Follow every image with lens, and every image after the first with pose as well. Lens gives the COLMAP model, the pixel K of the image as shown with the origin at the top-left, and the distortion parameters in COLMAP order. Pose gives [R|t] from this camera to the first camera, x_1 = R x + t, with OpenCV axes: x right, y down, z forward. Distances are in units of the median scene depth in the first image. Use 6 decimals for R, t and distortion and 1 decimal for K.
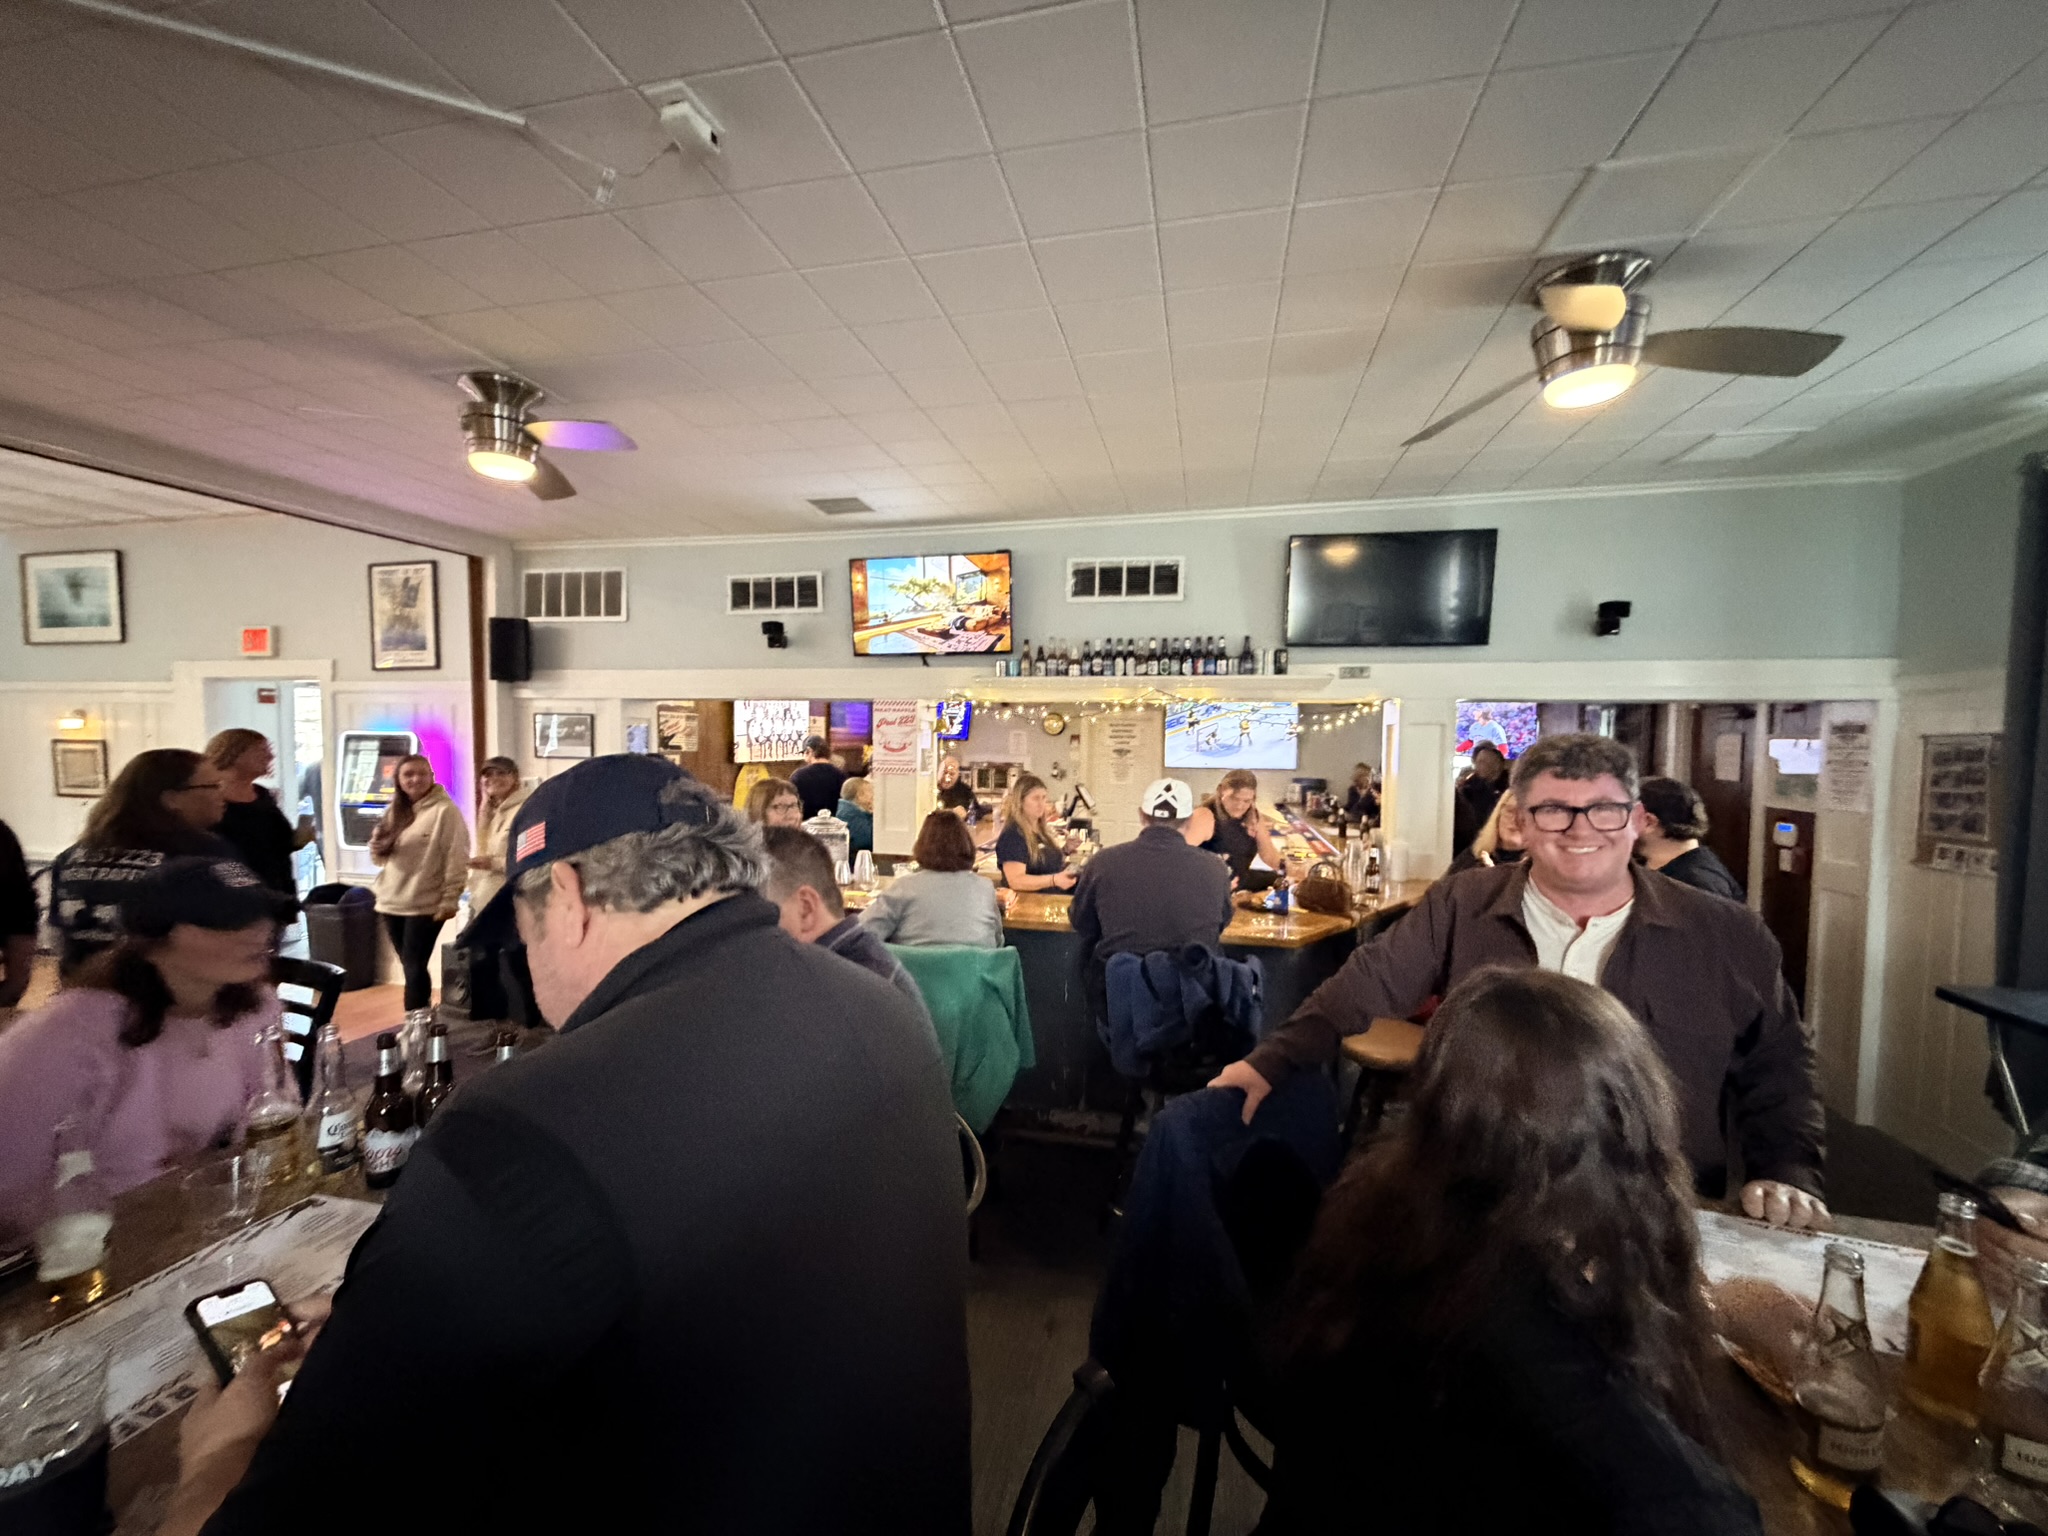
lens RADIAL K [[817.1, 0, 1018.7], [0, 817.1, 771.3], [0, 0, 1]] dist [0.001433, -0.000284]
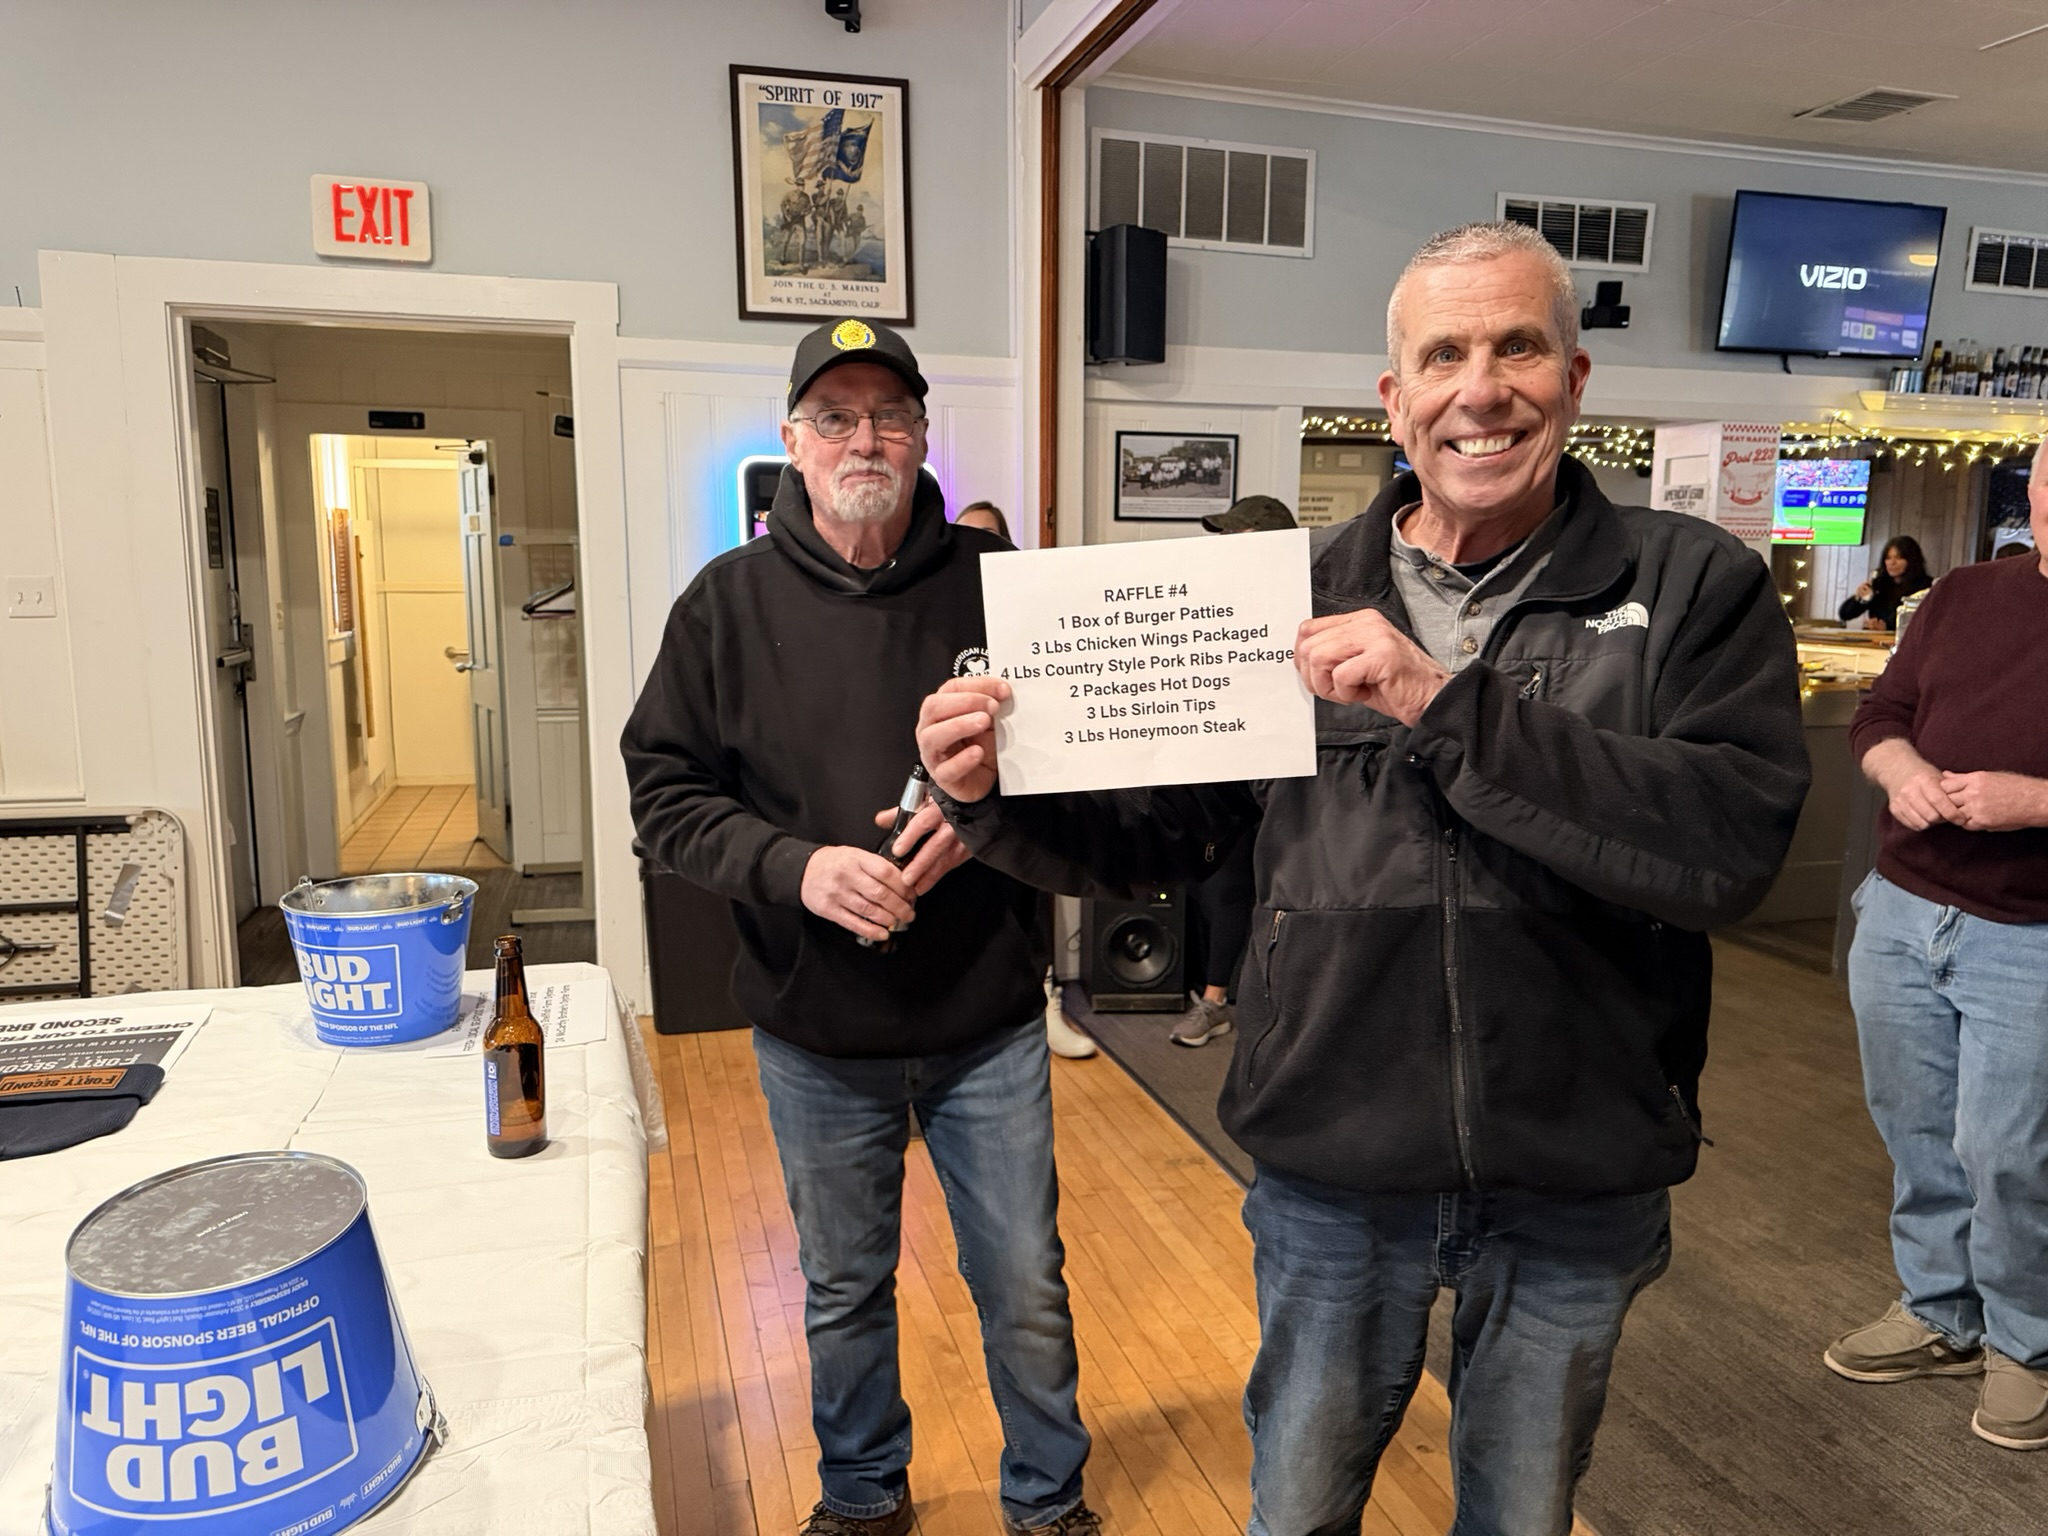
lens RADIAL K [[1454.7, 0, 1033.2], [0, 1454.7, 776.2], [0, 0, 1]] dist [0.031443, -0.039679]
pose [[0.870328, -0.078538, 0.486170, -1.327232], [0.026267, 0.993199, 0.113423, 0.047104], [-0.491772, -0.085945, 0.866472, 0.272382]]
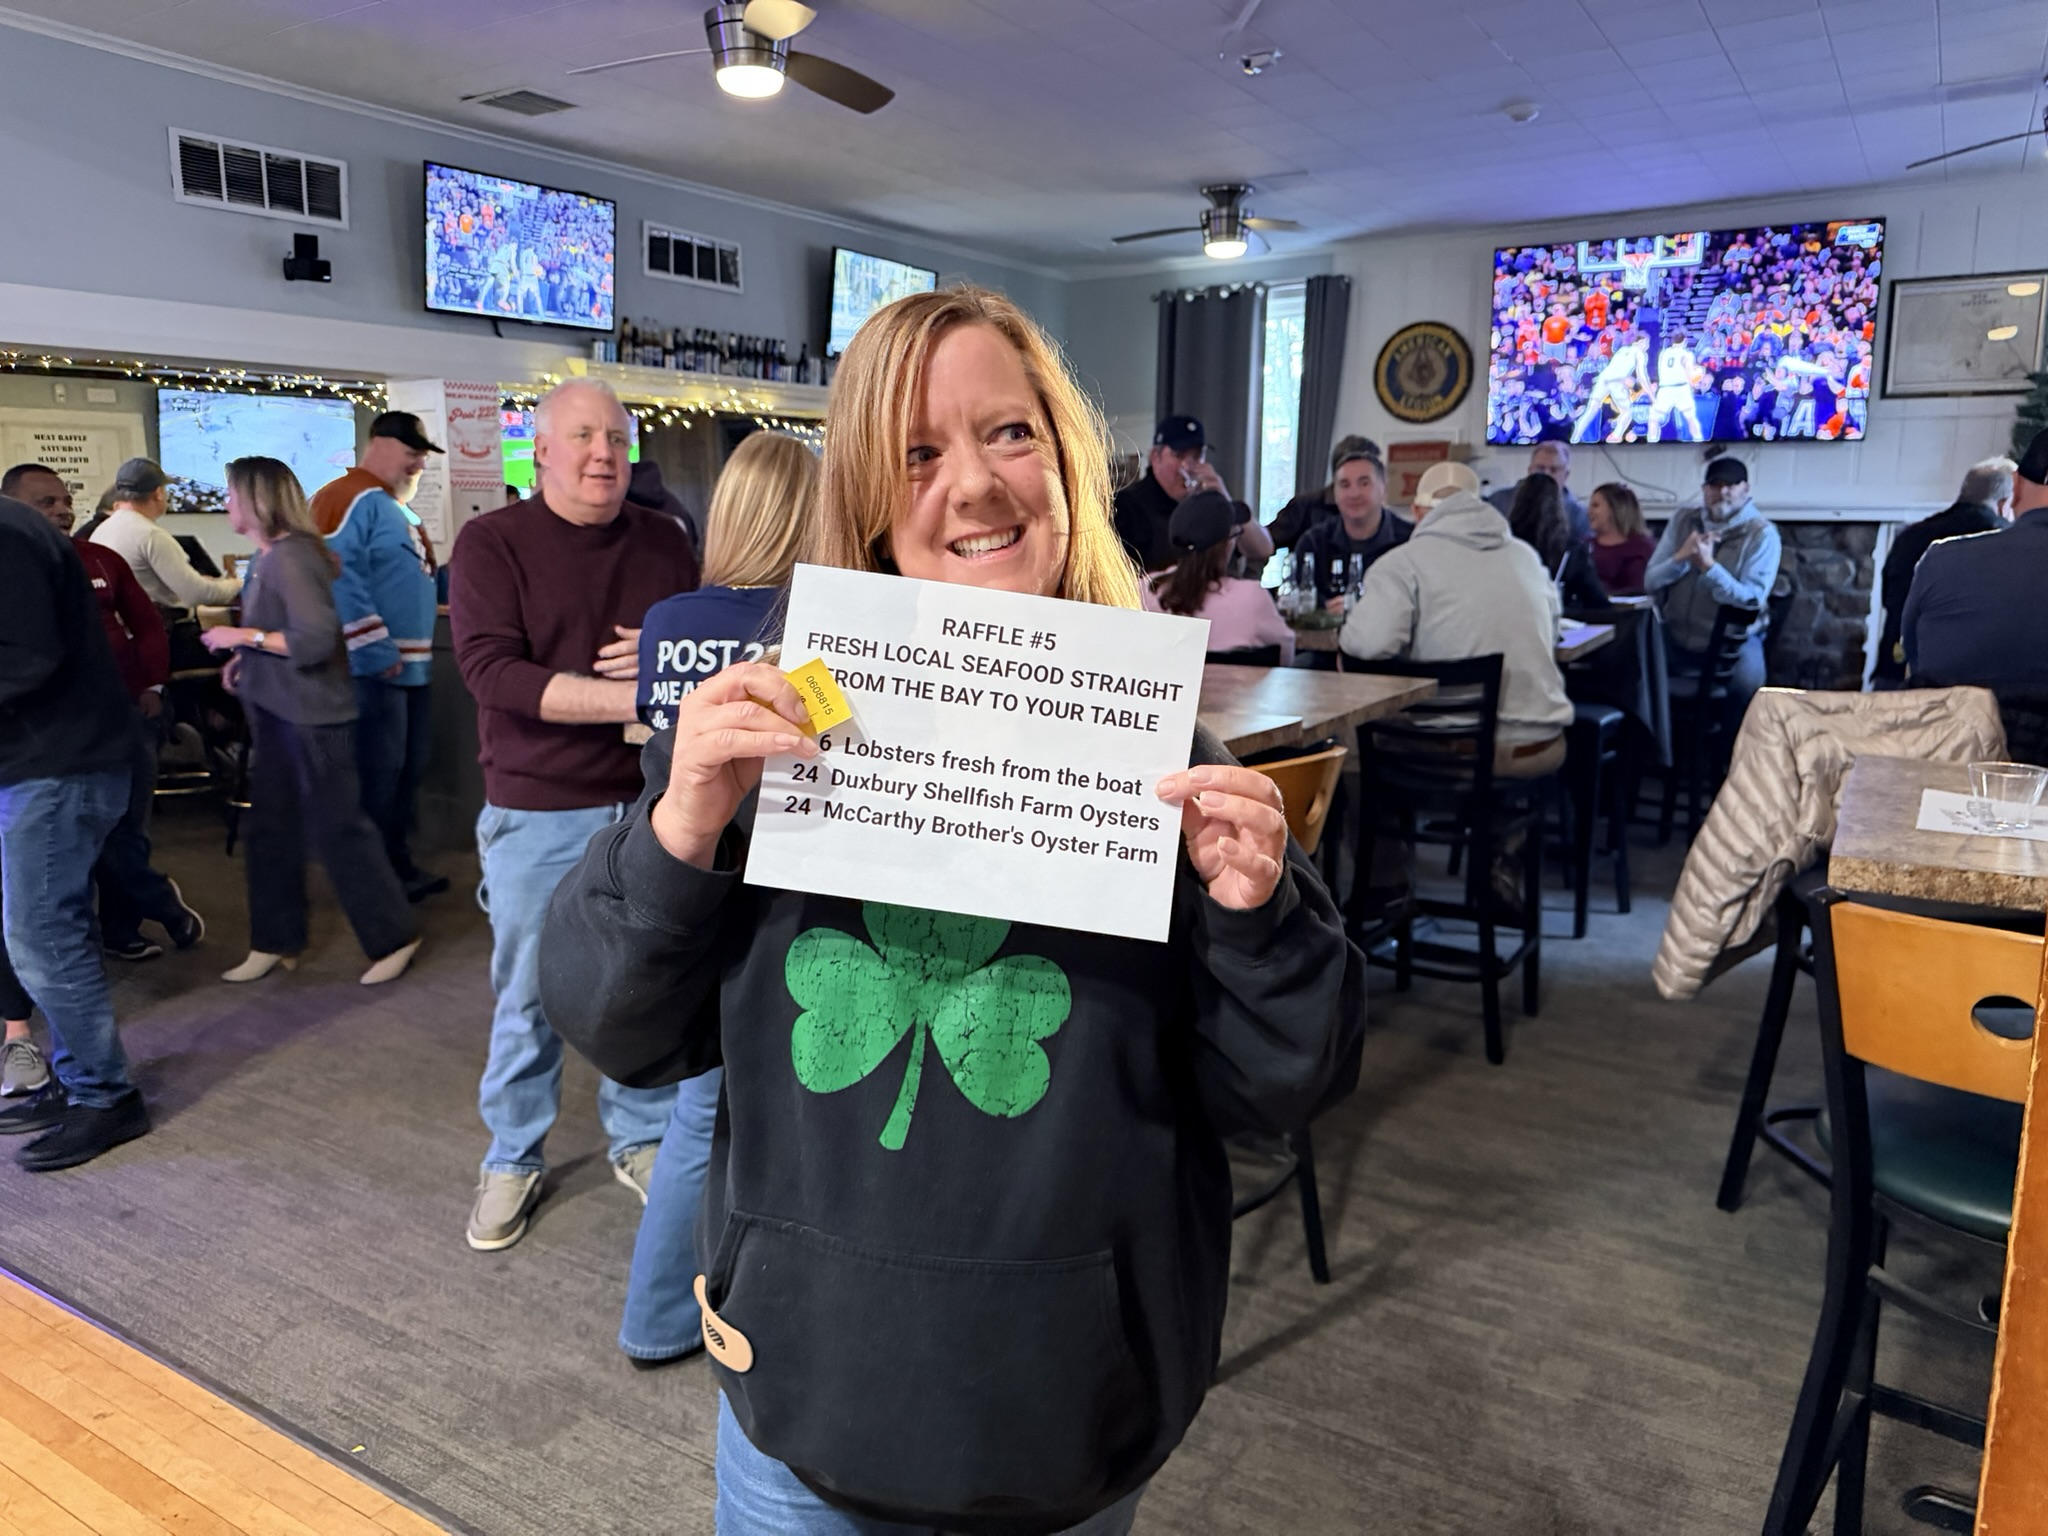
lens RADIAL K [[1454.7, 0, 1008.1], [0, 1454.7, 756.6], [0, 0, 1]] dist [0.031443, -0.039679]
pose [[0.334925, -0.172030, 0.926408, -1.305091], [0.046508, 0.985012, 0.166098, 0.045058], [-0.941096, -0.012545, 0.337906, 0.153797]]
